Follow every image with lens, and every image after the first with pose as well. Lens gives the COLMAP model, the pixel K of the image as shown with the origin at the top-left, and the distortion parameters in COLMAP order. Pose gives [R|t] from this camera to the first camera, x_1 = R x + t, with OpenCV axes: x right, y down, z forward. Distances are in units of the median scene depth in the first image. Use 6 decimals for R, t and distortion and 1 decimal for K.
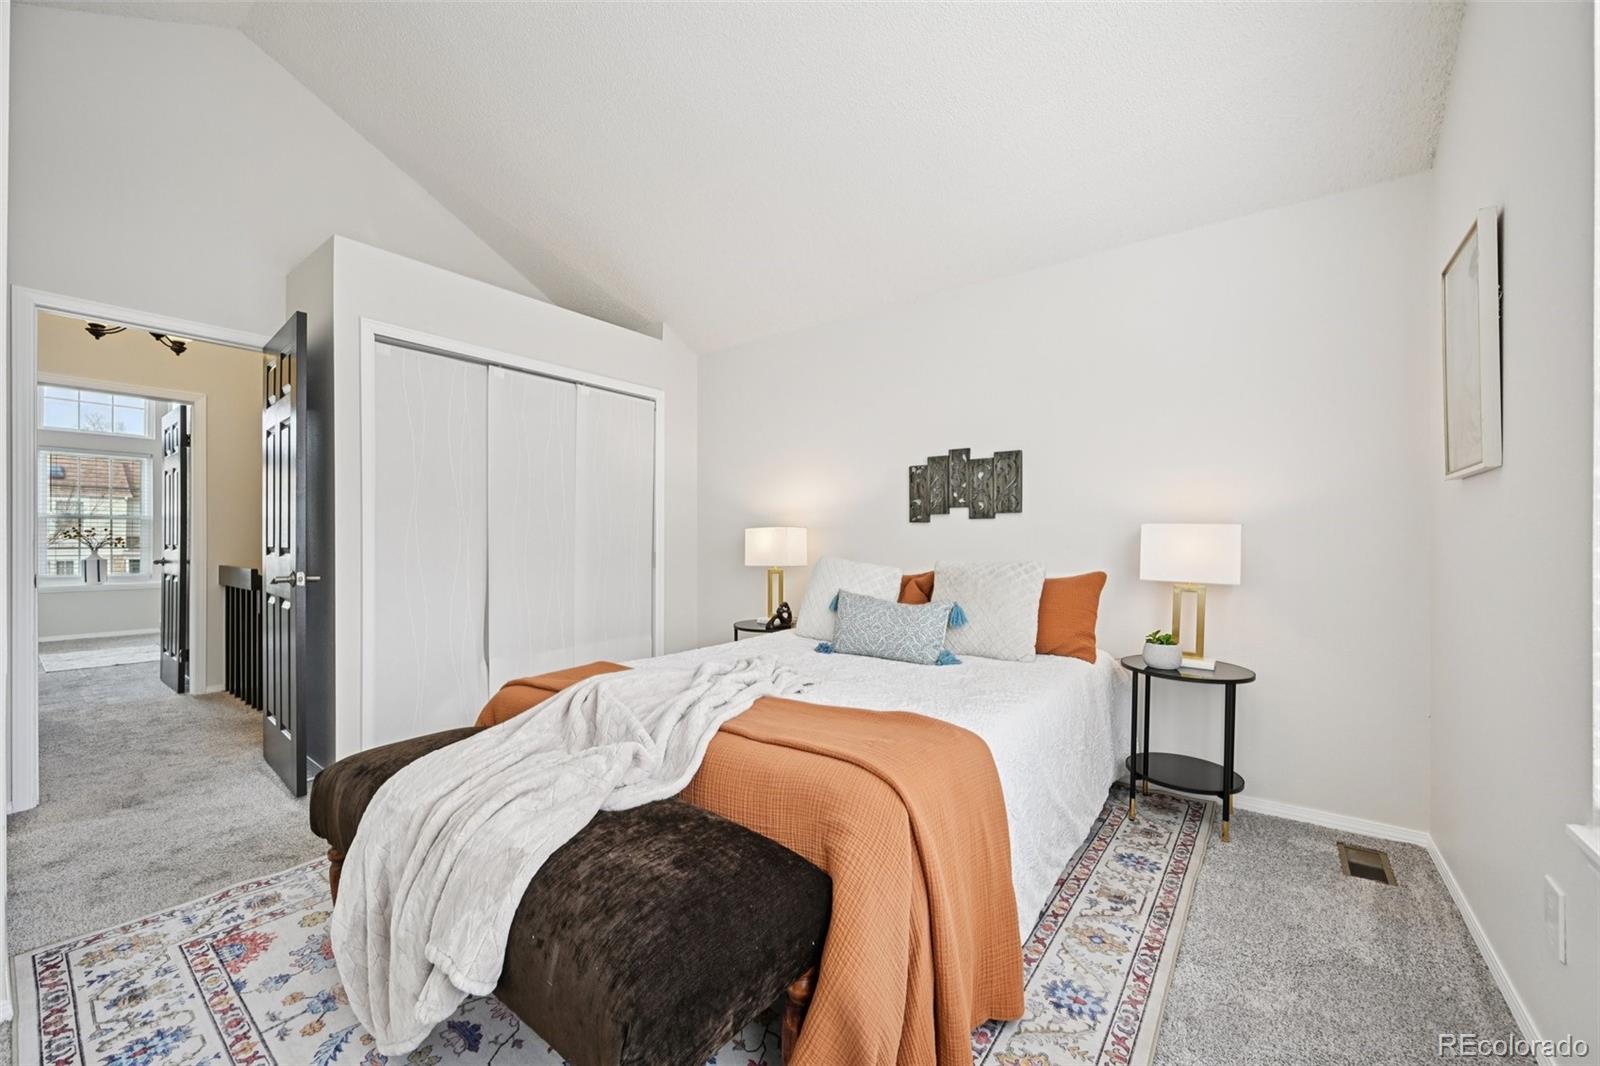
lens RADIAL K [[625.4, 0, 801.1], [0, 625.4, 529.4], [0, 0, 1]] dist [-0.000298, 0.000339]
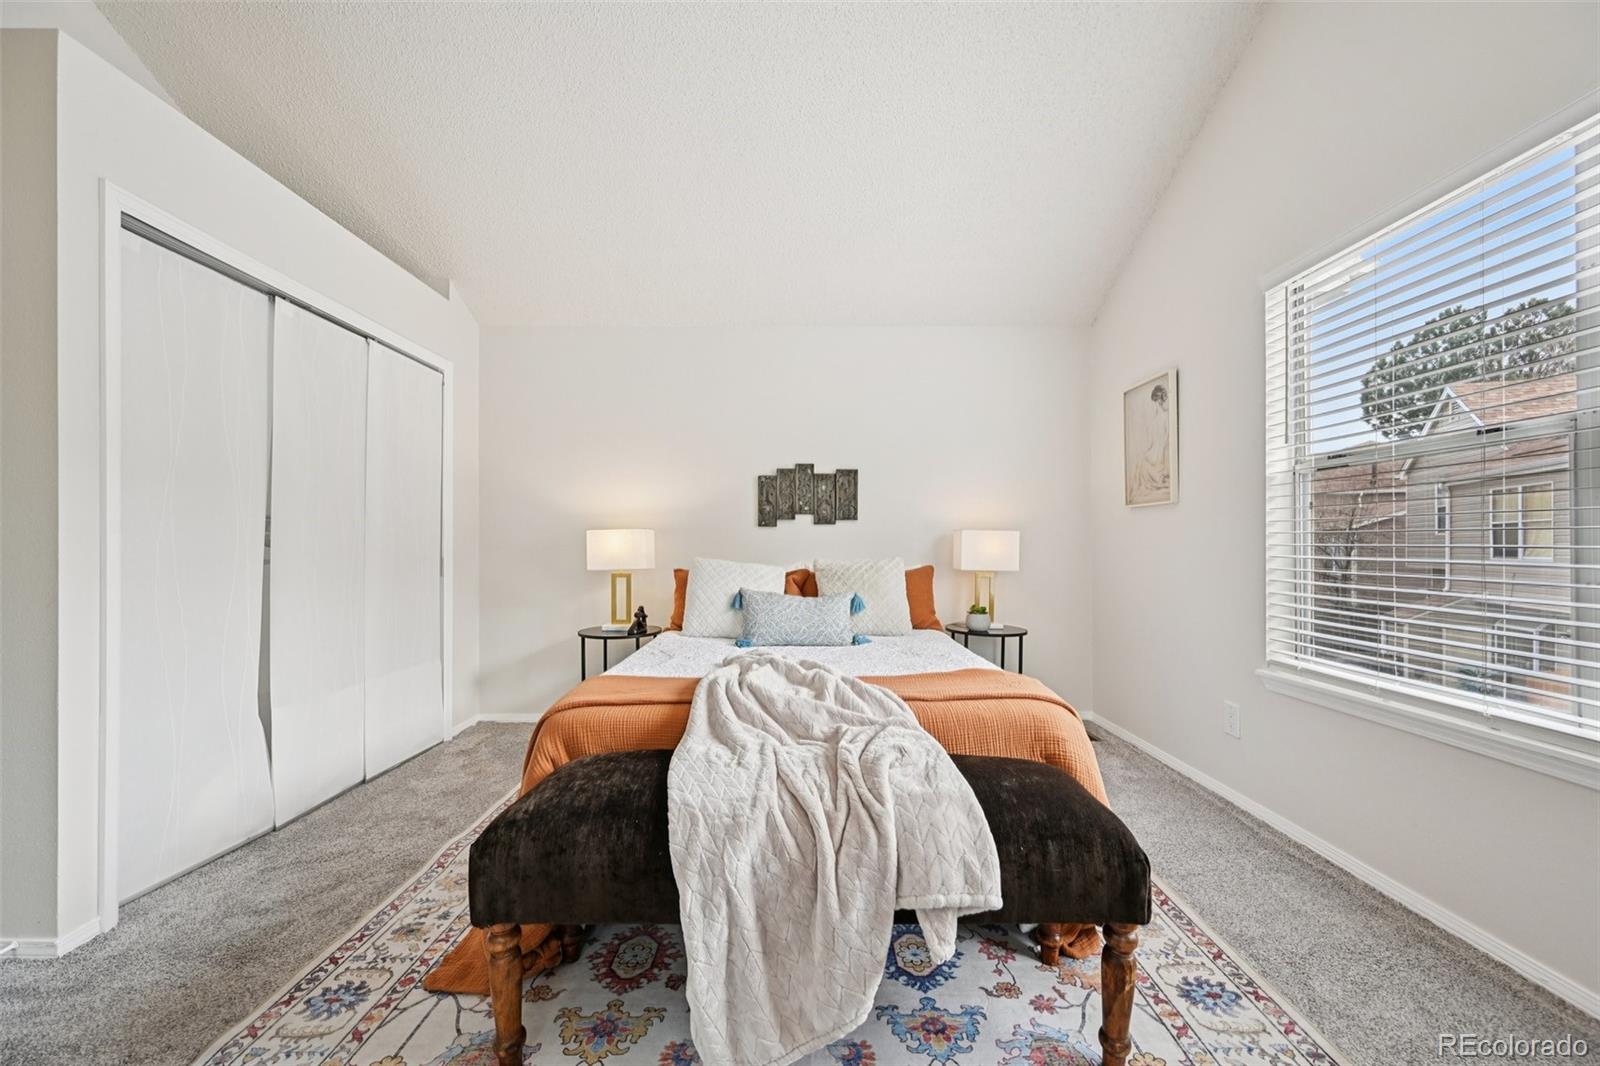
lens RADIAL K [[625.4, 0, 805.8], [0, 625.4, 538.8], [0, 0, 1]] dist [-0.000298, 0.000339]
pose [[0.791322, 0.000834, 0.611399, -0.463500], [-0.008311, 0.999921, 0.009394, 0.000032], [-0.611343, -0.012515, 0.791266, 0.075645]]
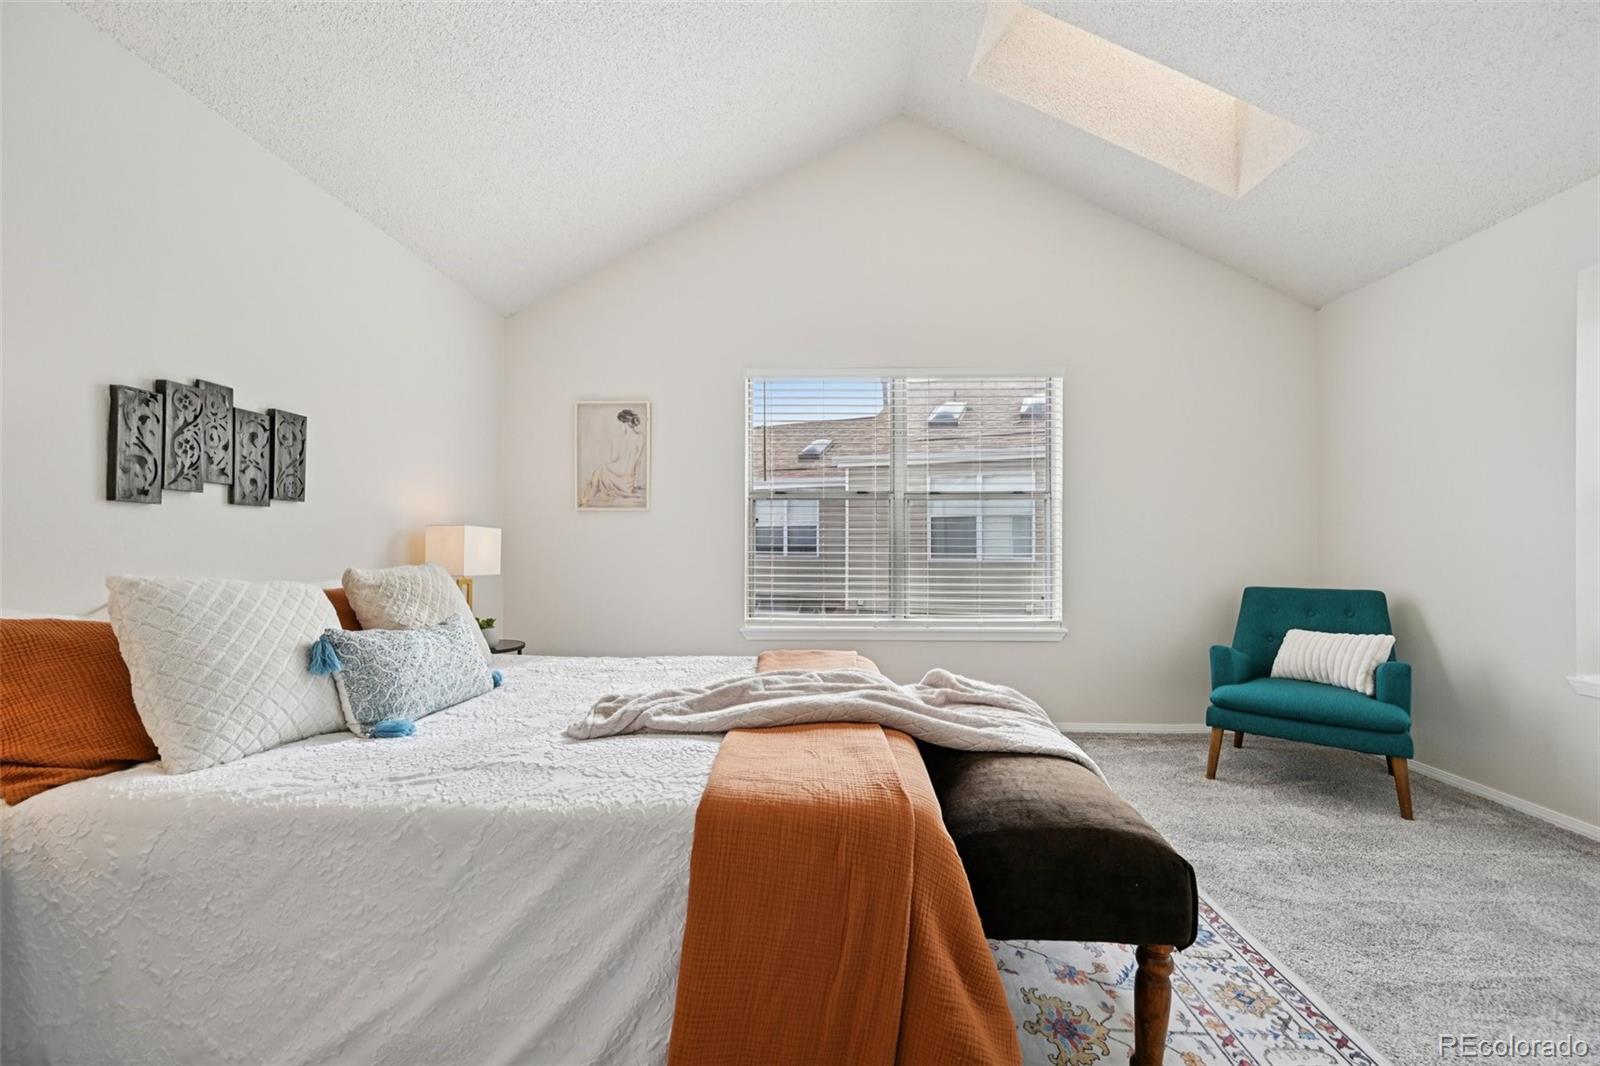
lens RADIAL K [[625.4, 0, 800.1], [0, 625.4, 543.4], [0, 0, 1]] dist [-0.000298, 0.000339]
pose [[-0.585659, -0.000172, 0.810558, -0.550200], [-0.016633, 0.999792, -0.011806, 0.019459], [-0.810387, -0.020397, -0.585540, 0.906917]]
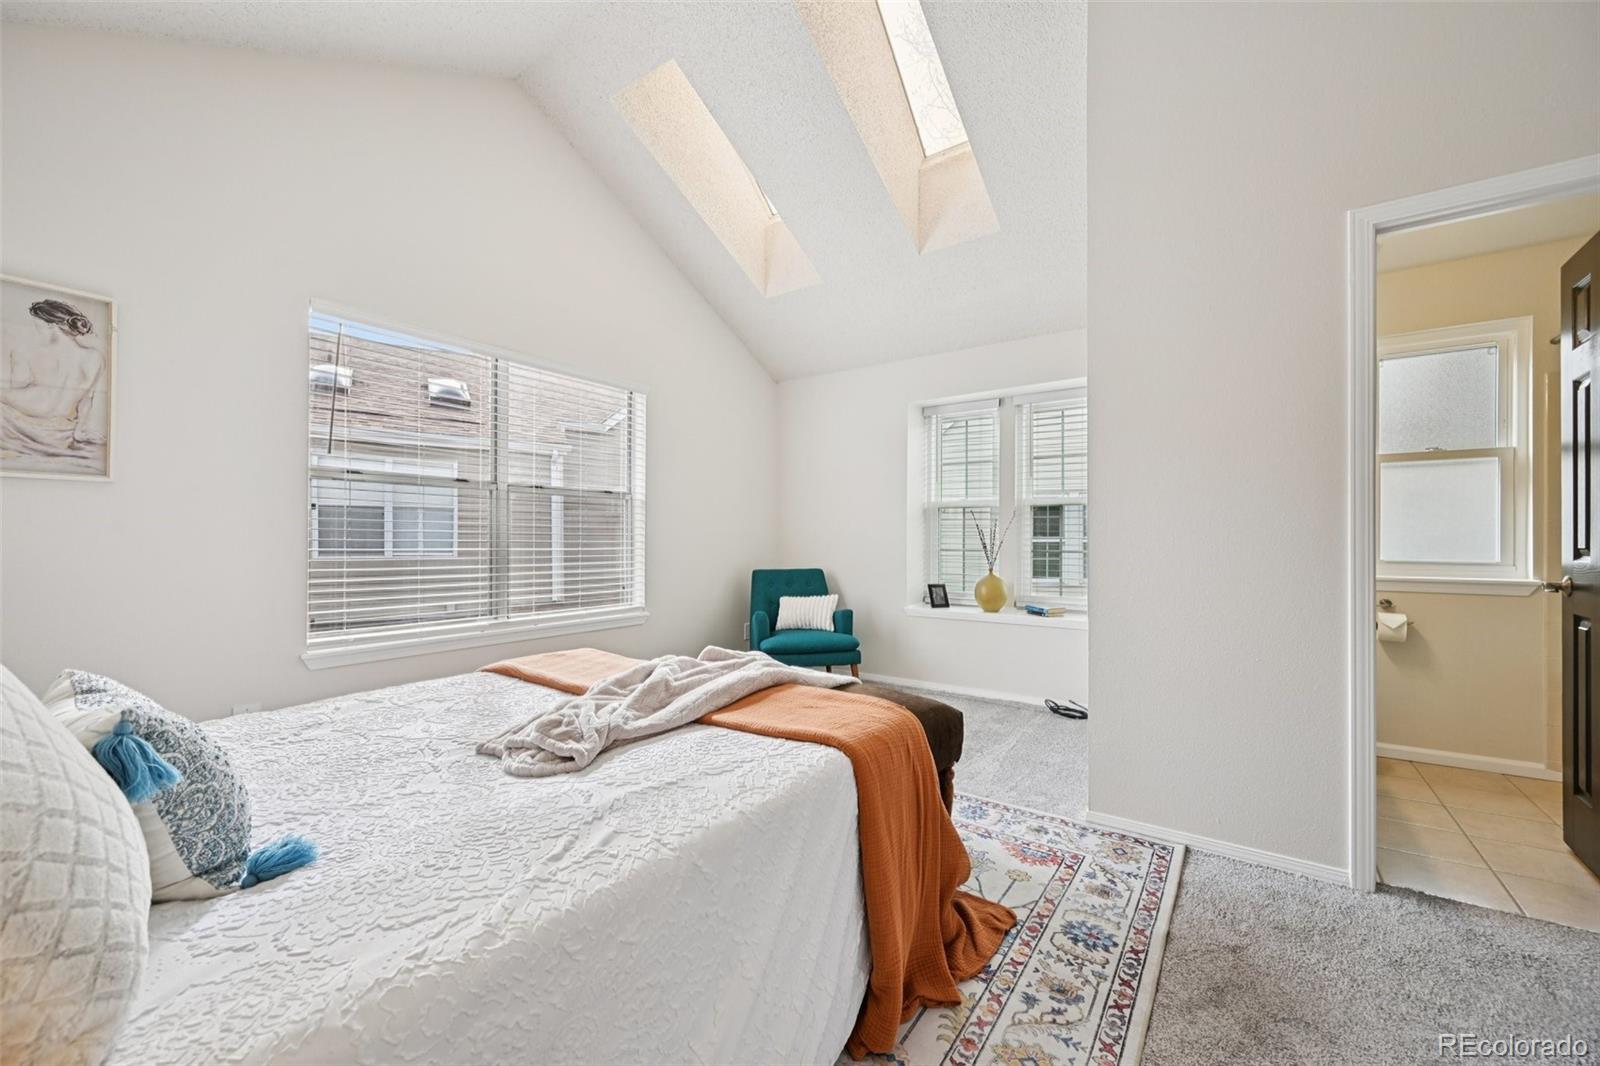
lens RADIAL K [[625.4, 0, 809.9], [0, 625.4, 536.3], [0, 0, 1]] dist [-0.000298, 0.000339]
pose [[-0.998827, -0.002734, -0.048351, -0.193659], [-0.001537, 0.999692, -0.024772, 0.024861], [0.048404, -0.024668, -0.998523, 1.173335]]
